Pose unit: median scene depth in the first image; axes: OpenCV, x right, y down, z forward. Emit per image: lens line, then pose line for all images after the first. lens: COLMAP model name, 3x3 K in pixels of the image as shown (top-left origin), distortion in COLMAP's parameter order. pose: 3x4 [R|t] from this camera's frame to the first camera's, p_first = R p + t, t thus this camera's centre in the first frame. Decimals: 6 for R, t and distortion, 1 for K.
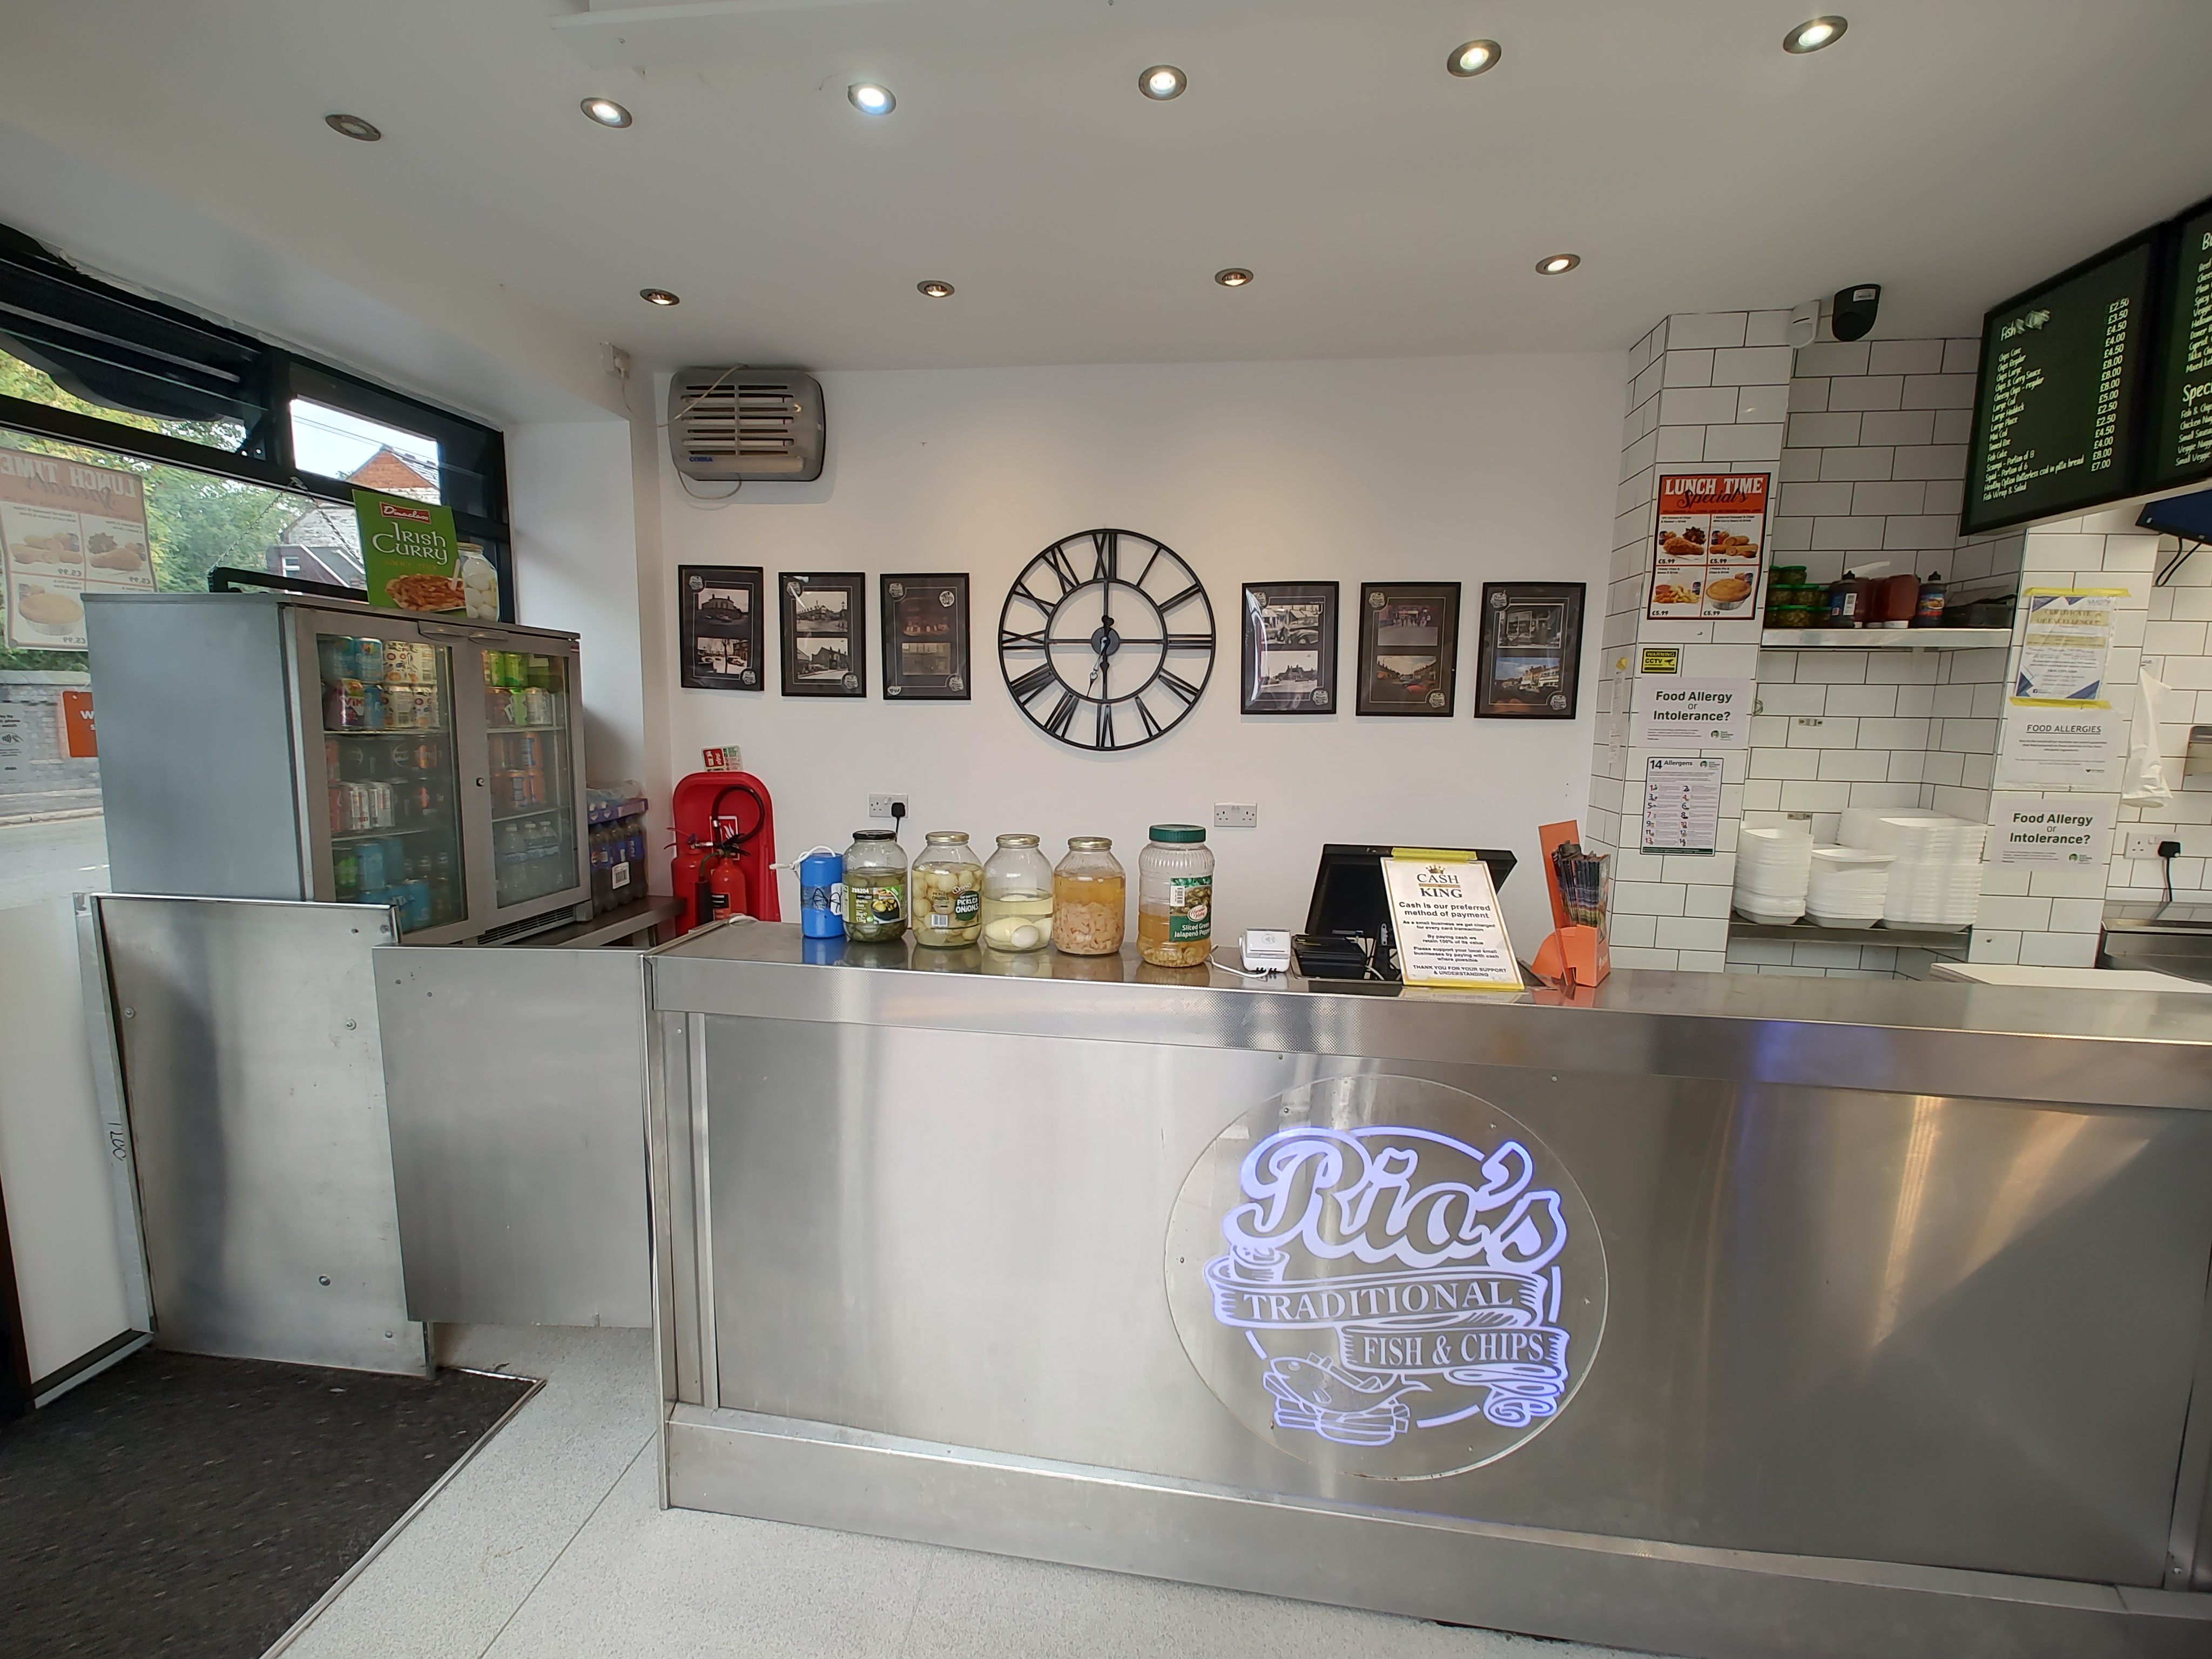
lens RADIAL K [[913.7, 0, 1092.2], [0, 913.7, 824.1], [0, 0, 1]] dist [-0.000706, -0.007010]
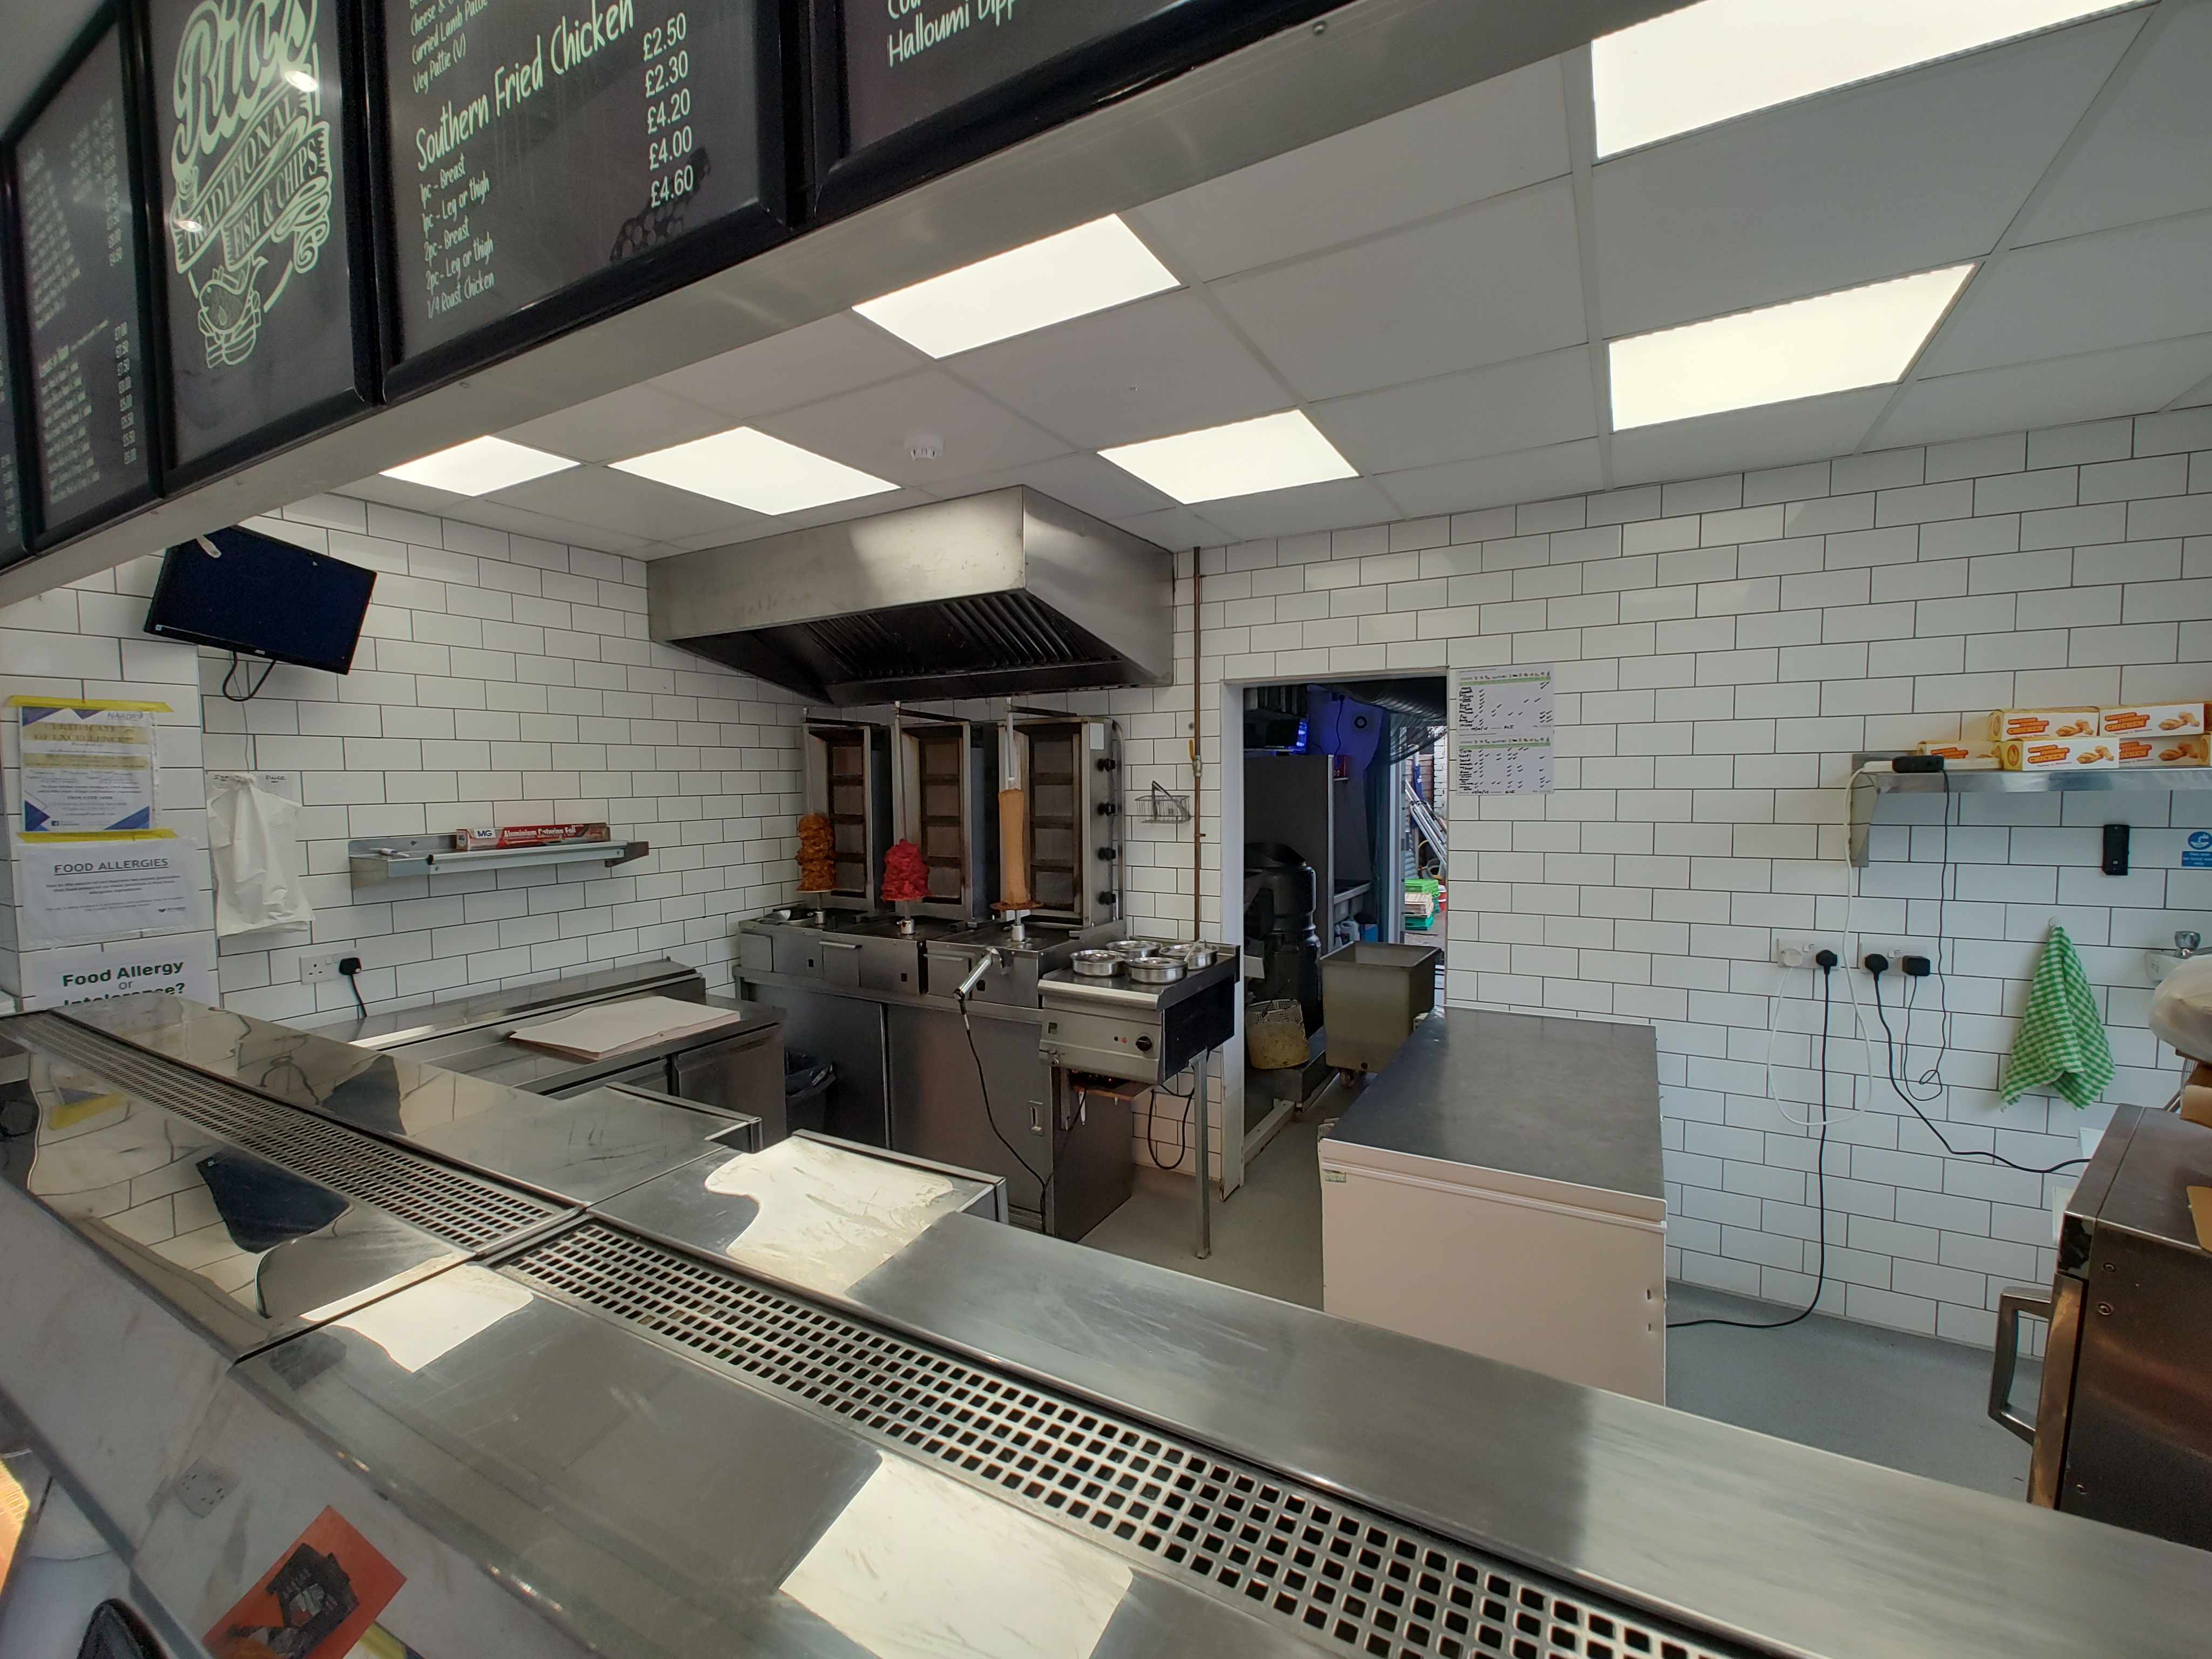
lens RADIAL K [[921.4, 0, 1106.0], [0, 921.4, 829.5], [0, 0, 1]] dist [0.000824, 0.000035]
pose [[0.359682, -0.076559, 0.929929, 0.579663], [0.142115, 0.989496, 0.026495, -0.029218], [-0.922189, 0.122627, 0.366784, -0.147725]]
